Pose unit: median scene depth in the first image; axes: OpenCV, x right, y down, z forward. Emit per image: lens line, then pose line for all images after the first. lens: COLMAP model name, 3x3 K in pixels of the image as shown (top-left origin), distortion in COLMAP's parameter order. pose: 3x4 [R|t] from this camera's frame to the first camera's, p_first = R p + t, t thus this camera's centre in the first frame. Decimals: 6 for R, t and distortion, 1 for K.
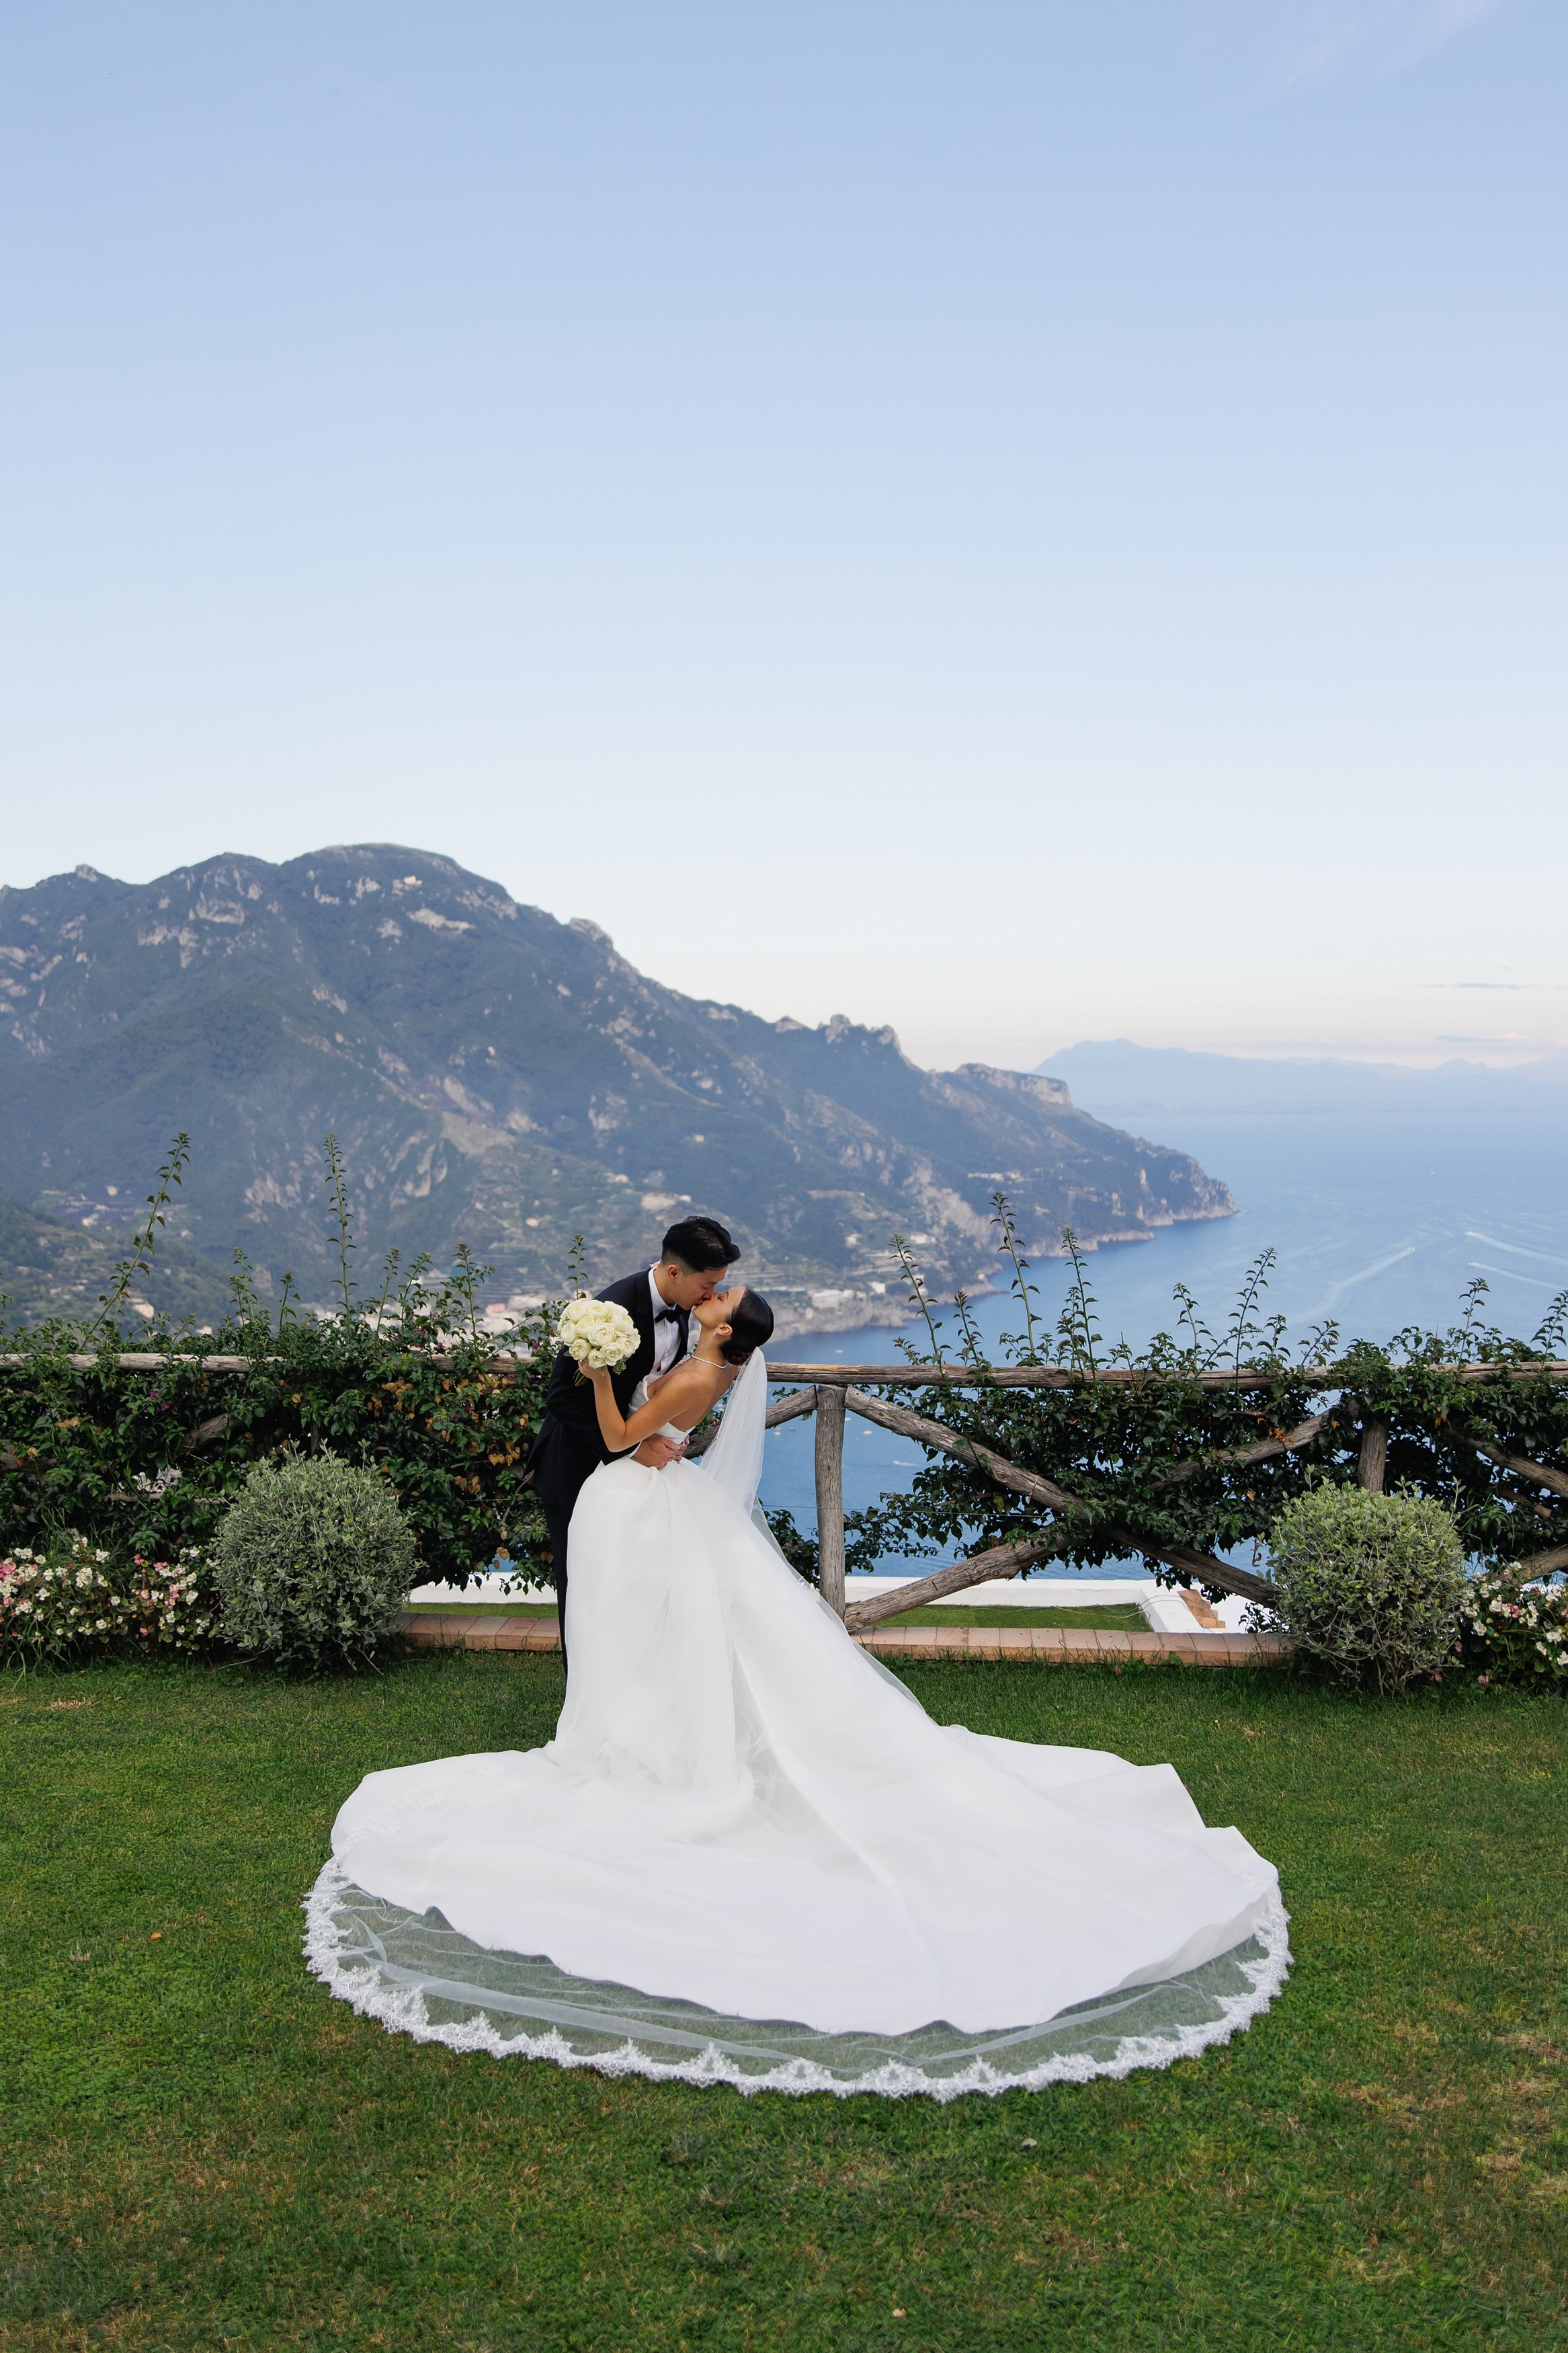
lens RADIAL K [[1980.6, 0, 786.6], [0, 1980.6, 1083.8], [0, 0, 1]] dist [-0.008747, -0.007265]
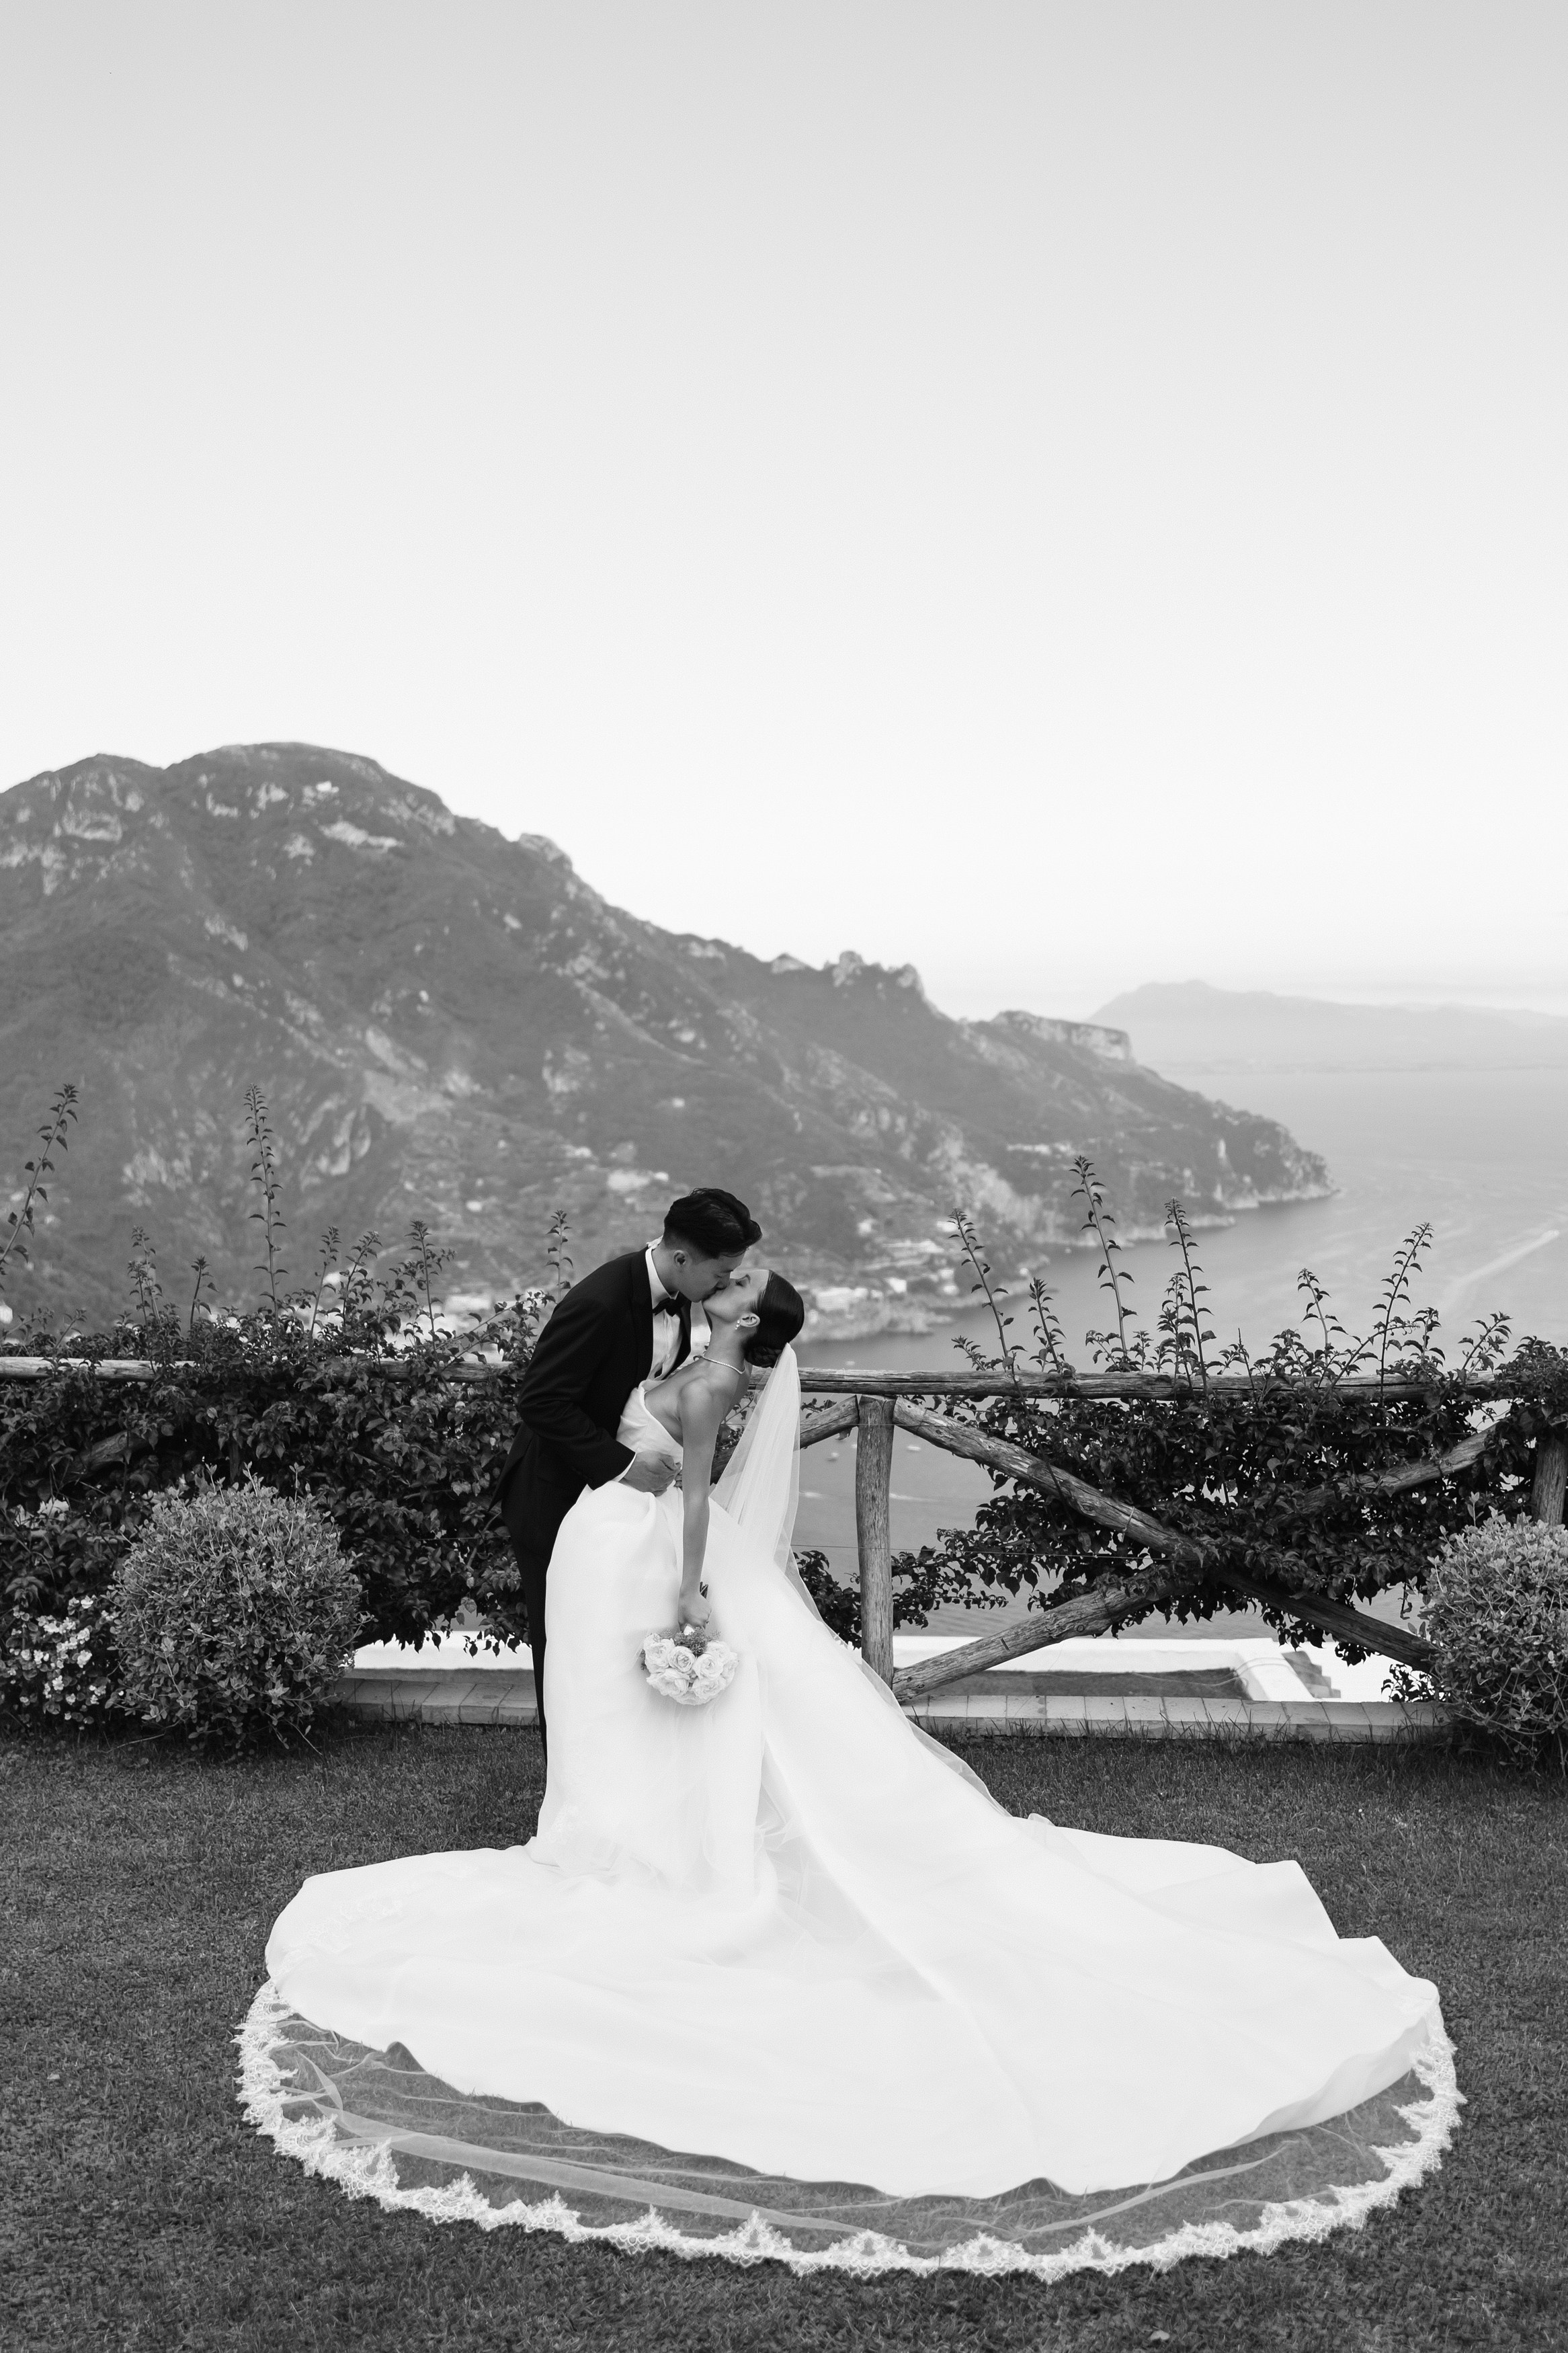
lens RADIAL K [[2426.6, 0, 782.3], [0, 2426.6, 1046.2], [0, 0, 1]] dist [-0.025116, 0.006535]
pose [[0.999998, -0.001402, -0.001253, -0.014588], [0.001408, 0.999990, 0.004274, 0.006179], [0.001247, -0.004276, 0.999990, 0.015985]]
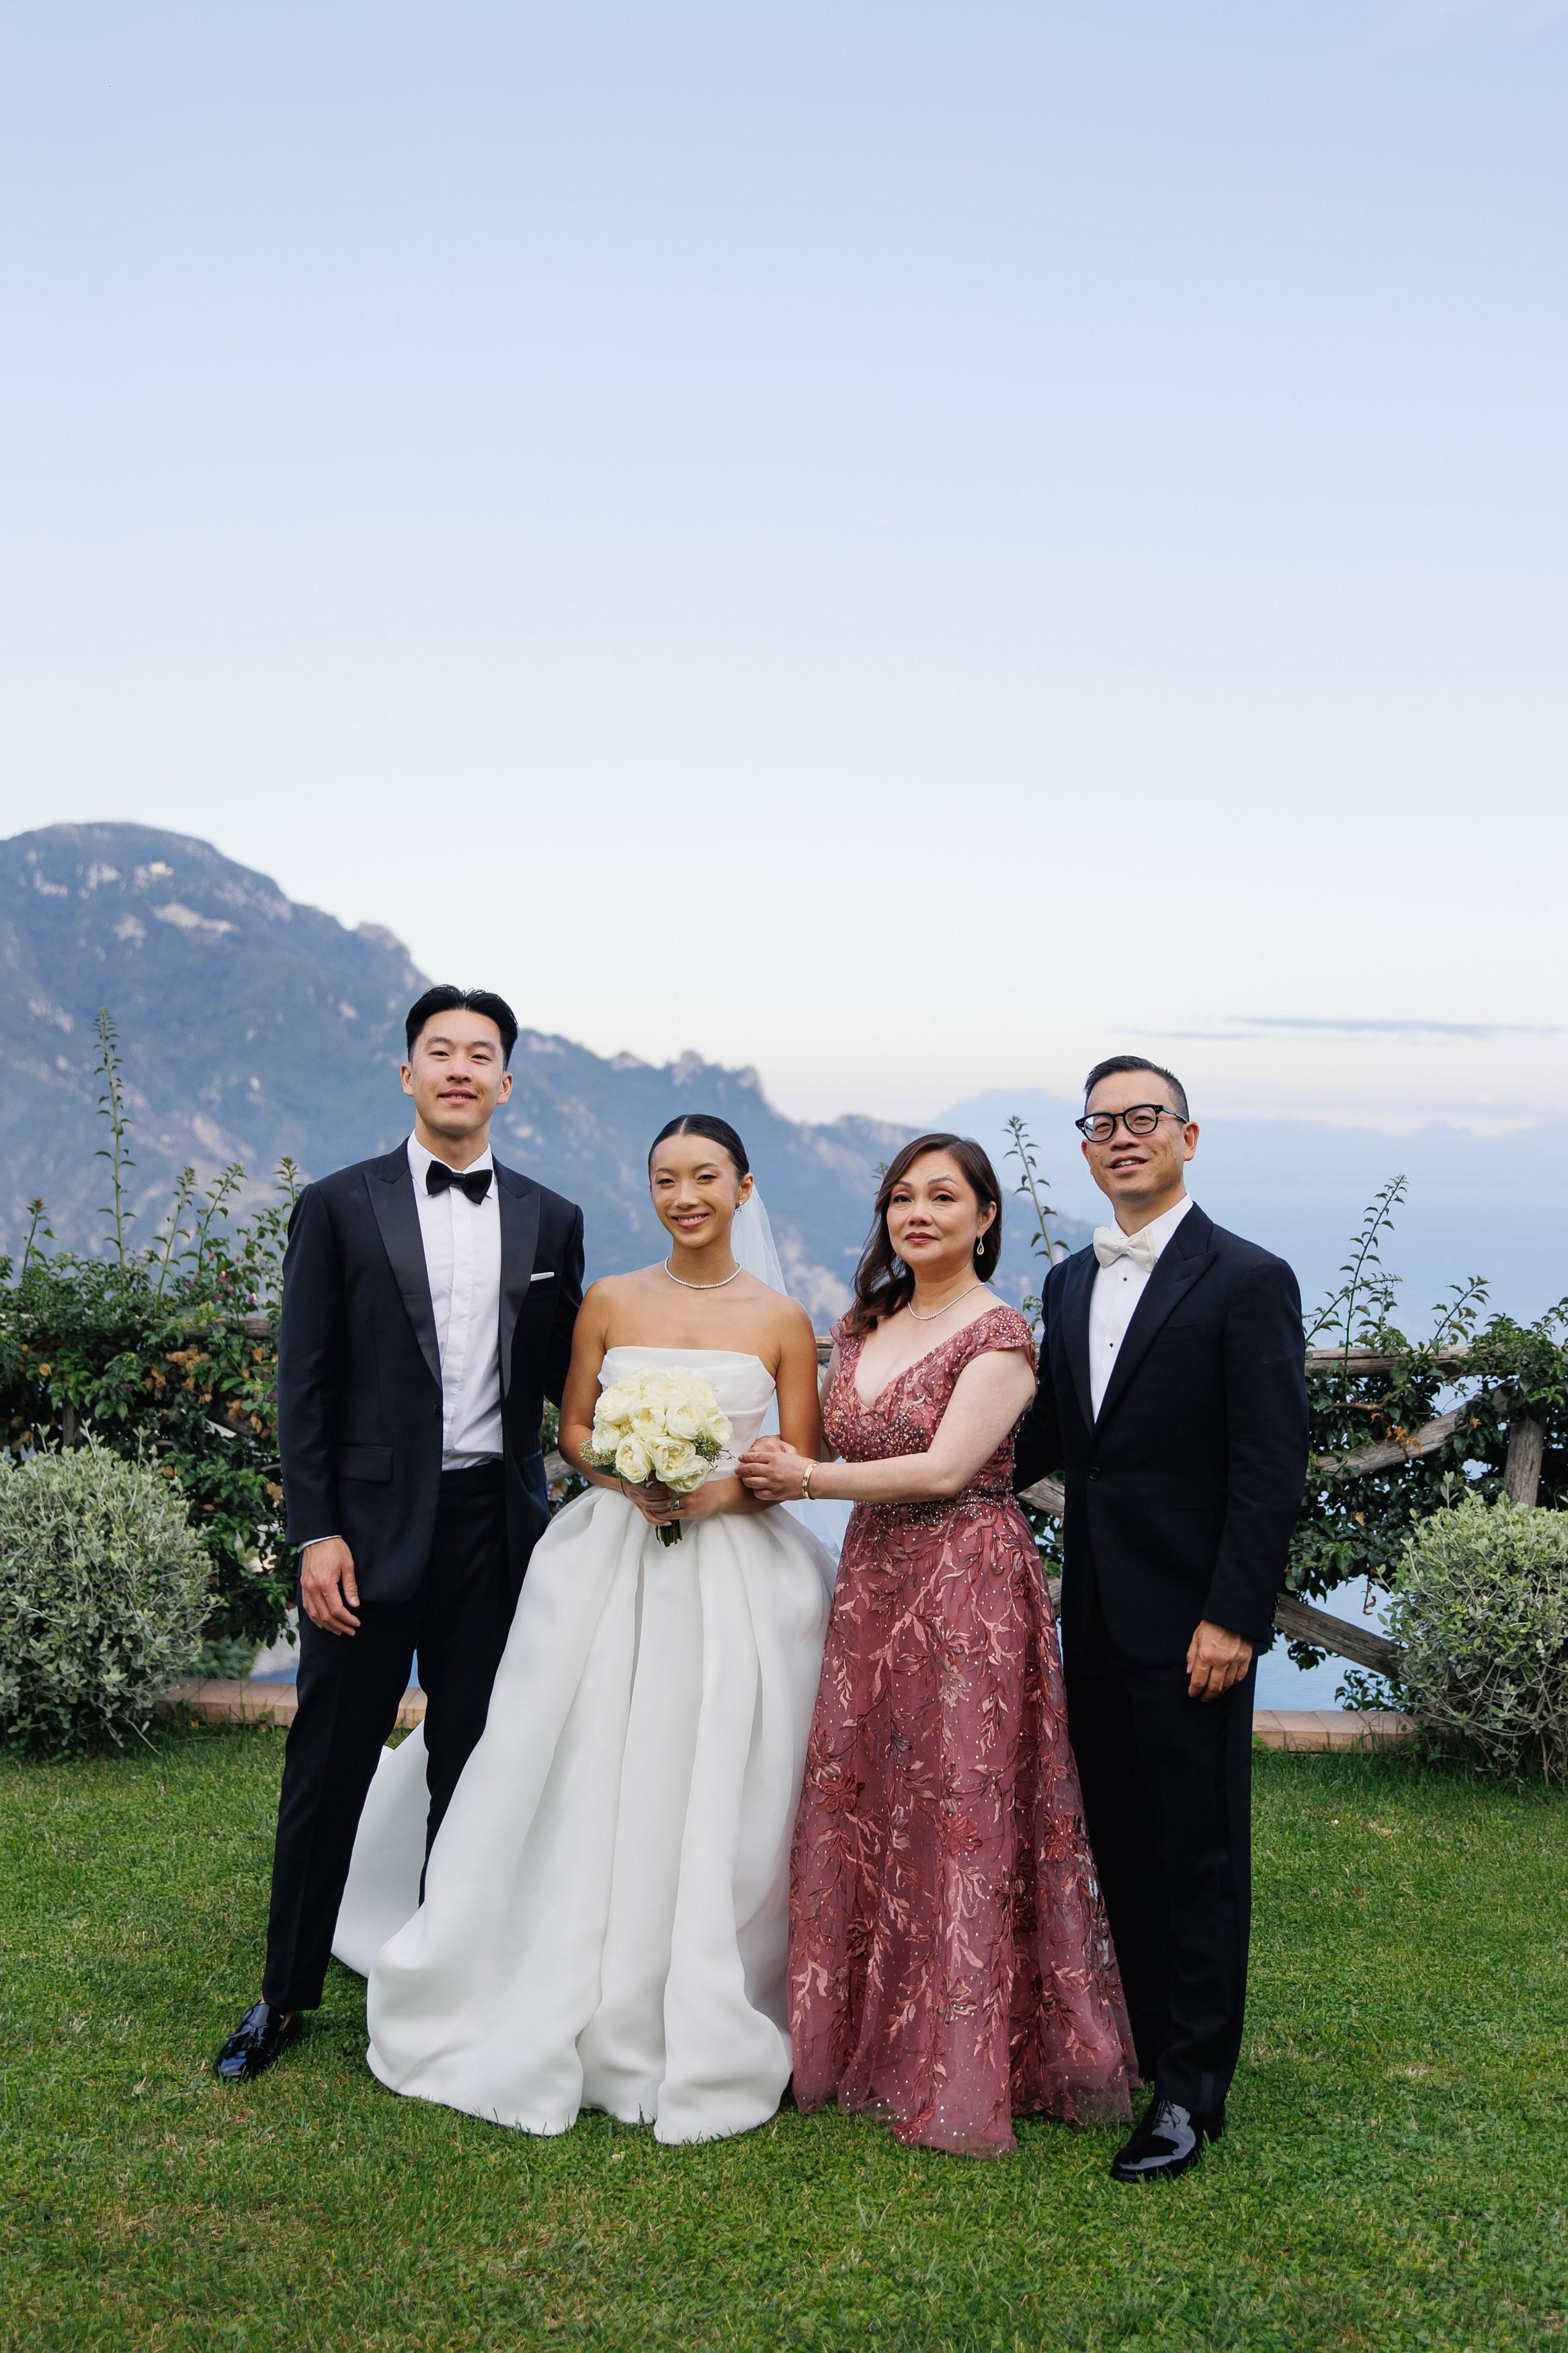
lens RADIAL K [[2452.4, 0, 781.6], [0, 2452.4, 1068.2], [0, 0, 1]] dist [-0.010486, -0.000618]
pose [[0.997713, 0.023150, 0.063507, -0.042202], [-0.021420, 0.999385, -0.027777, 0.070521], [-0.064111, 0.026354, 0.997595, 0.100304]]
